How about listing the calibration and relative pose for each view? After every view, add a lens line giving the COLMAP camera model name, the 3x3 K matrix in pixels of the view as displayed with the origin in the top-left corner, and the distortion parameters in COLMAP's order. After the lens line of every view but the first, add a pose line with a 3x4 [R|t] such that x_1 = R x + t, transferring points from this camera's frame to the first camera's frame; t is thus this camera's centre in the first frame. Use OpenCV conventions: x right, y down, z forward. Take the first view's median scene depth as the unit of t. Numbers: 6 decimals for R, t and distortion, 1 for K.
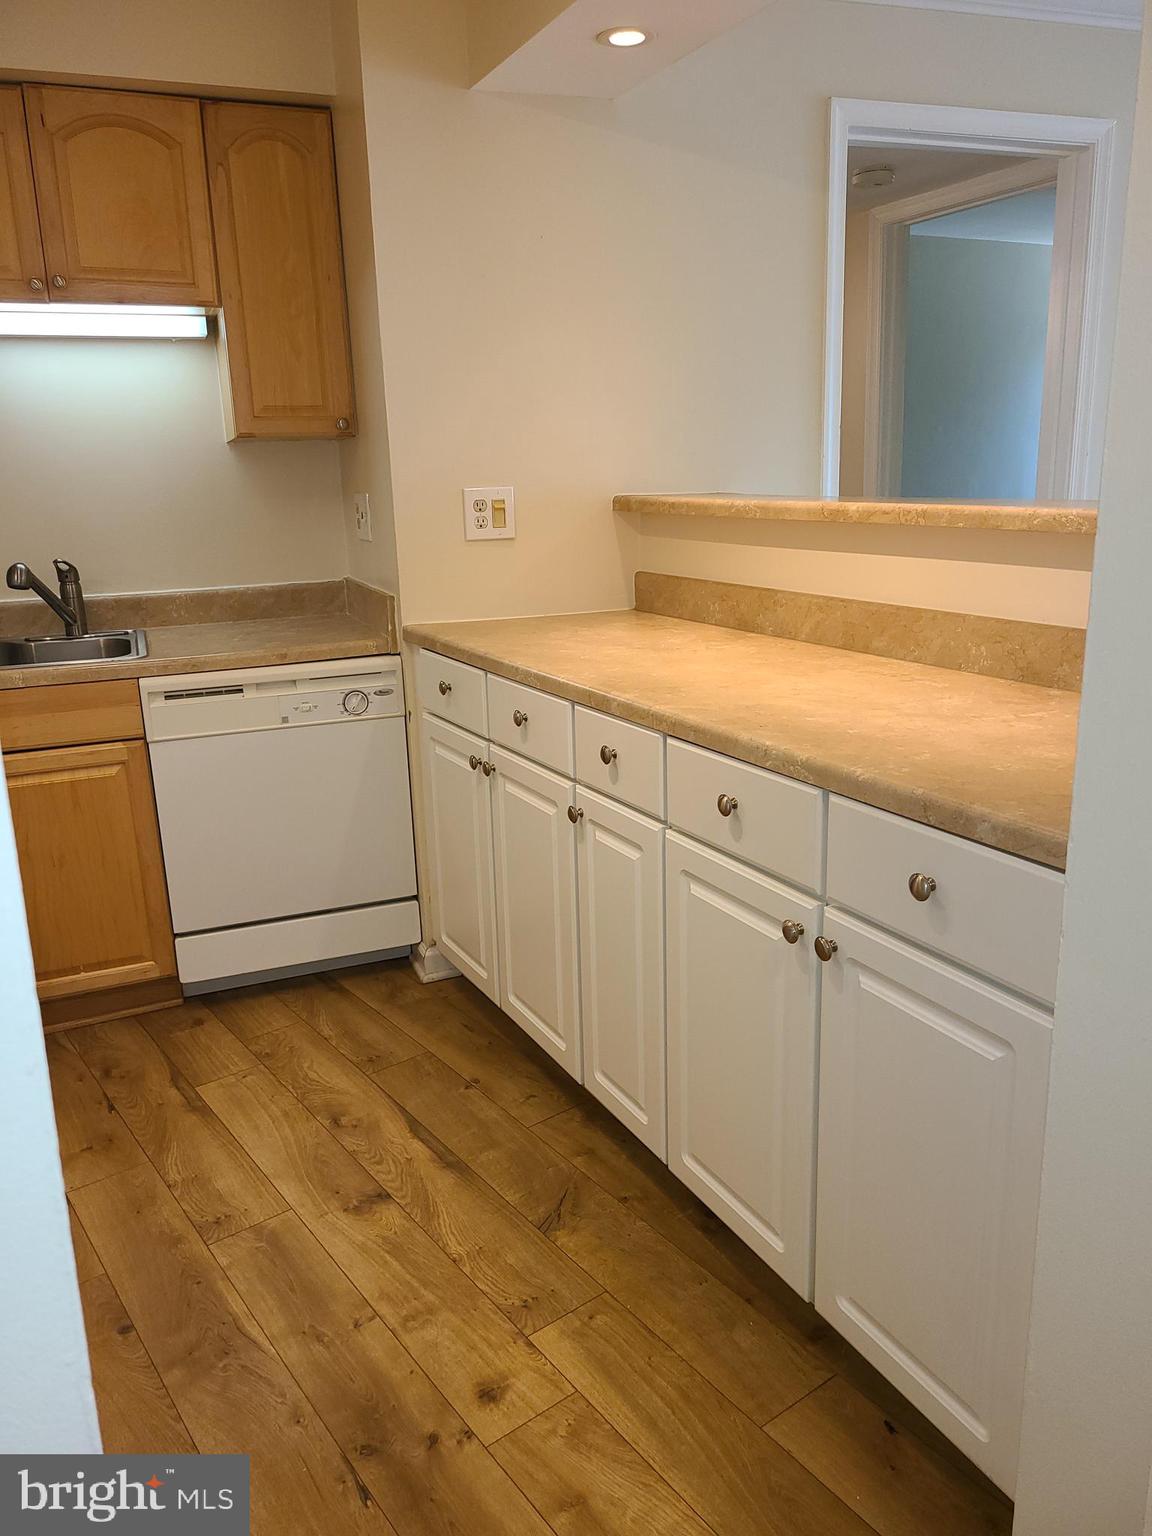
lens RADIAL K [[1152.6, 0, 572.4], [0, 1152.6, 760.3], [0, 0, 1]] dist [0.058876, -0.047027]
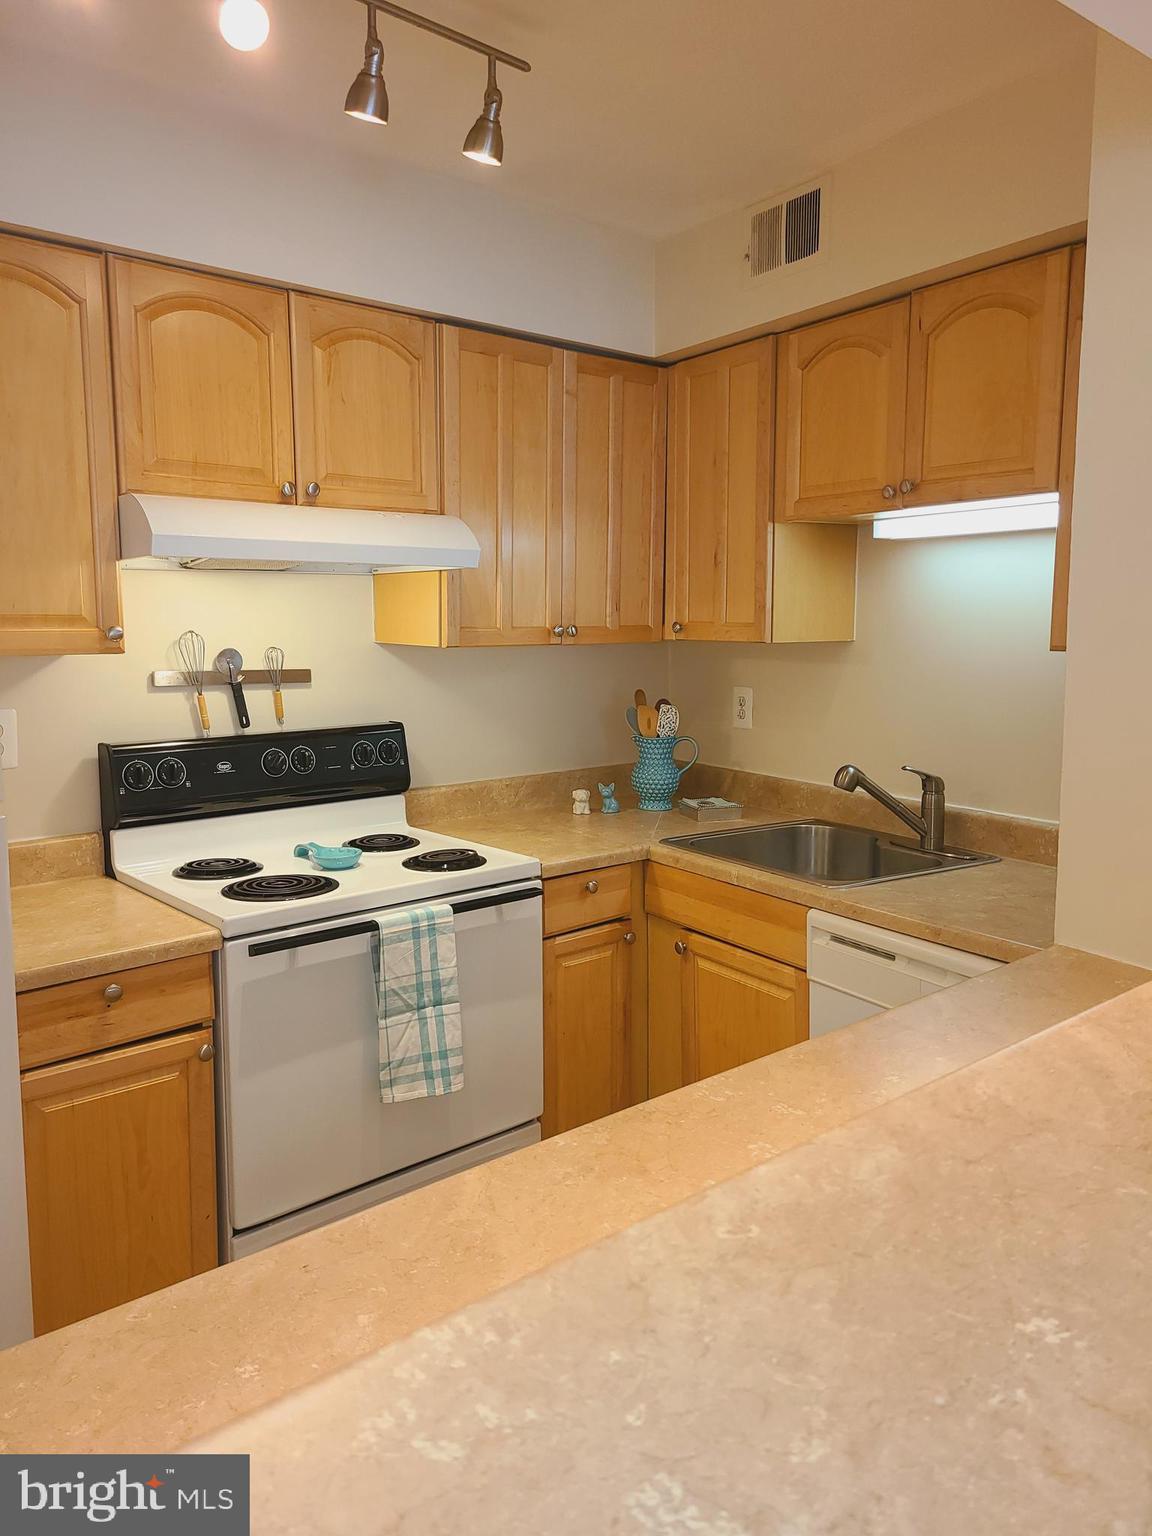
lens RADIAL K [[1152.6, 0, 572.5], [0, 1152.6, 745.7], [0, 0, 1]] dist [0.058876, -0.047027]
pose [[0.207829, 0.140796, -0.967979, 0.444258], [-0.246944, 0.965084, 0.087355, -0.224741], [0.946481, 0.220882, 0.235341, 0.575907]]
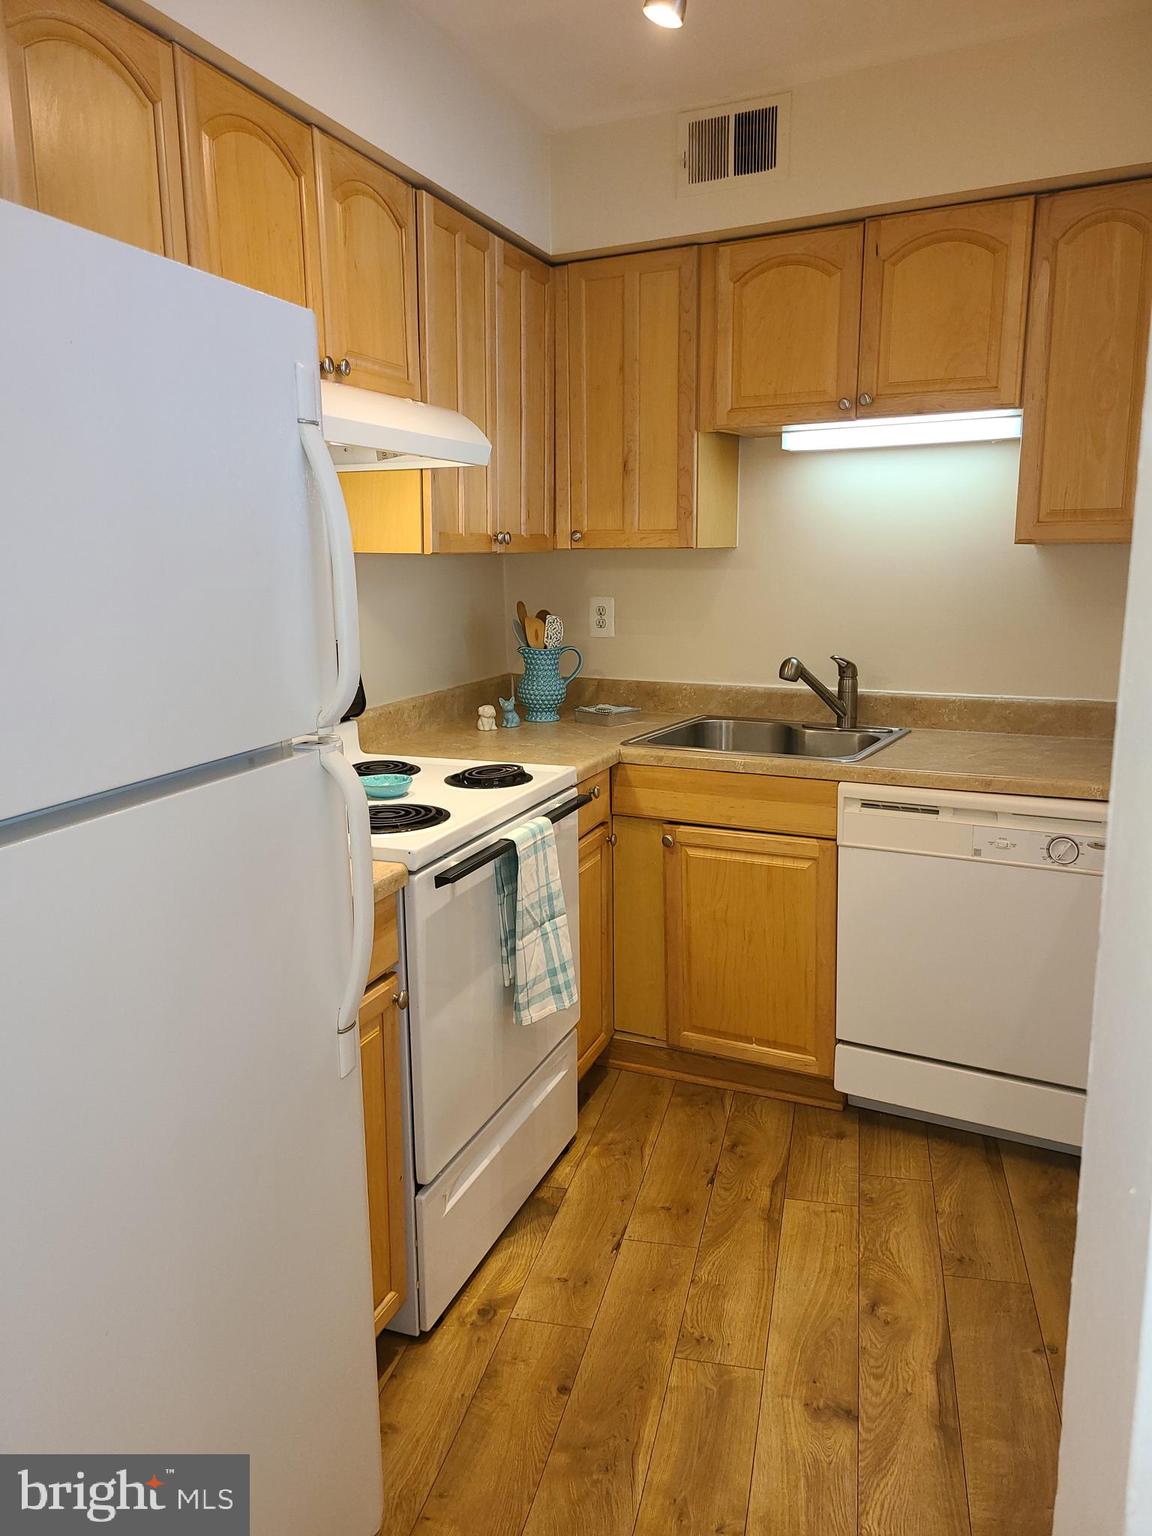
lens RADIAL K [[1152.6, 0, 578.4], [0, 1152.6, 758.9], [0, 0, 1]] dist [0.058876, -0.047027]
pose [[0.646615, 0.159752, -0.745901, 0.226097], [-0.197667, 0.979516, 0.038430, -0.083076], [0.736761, 0.122590, 0.664947, 0.157983]]
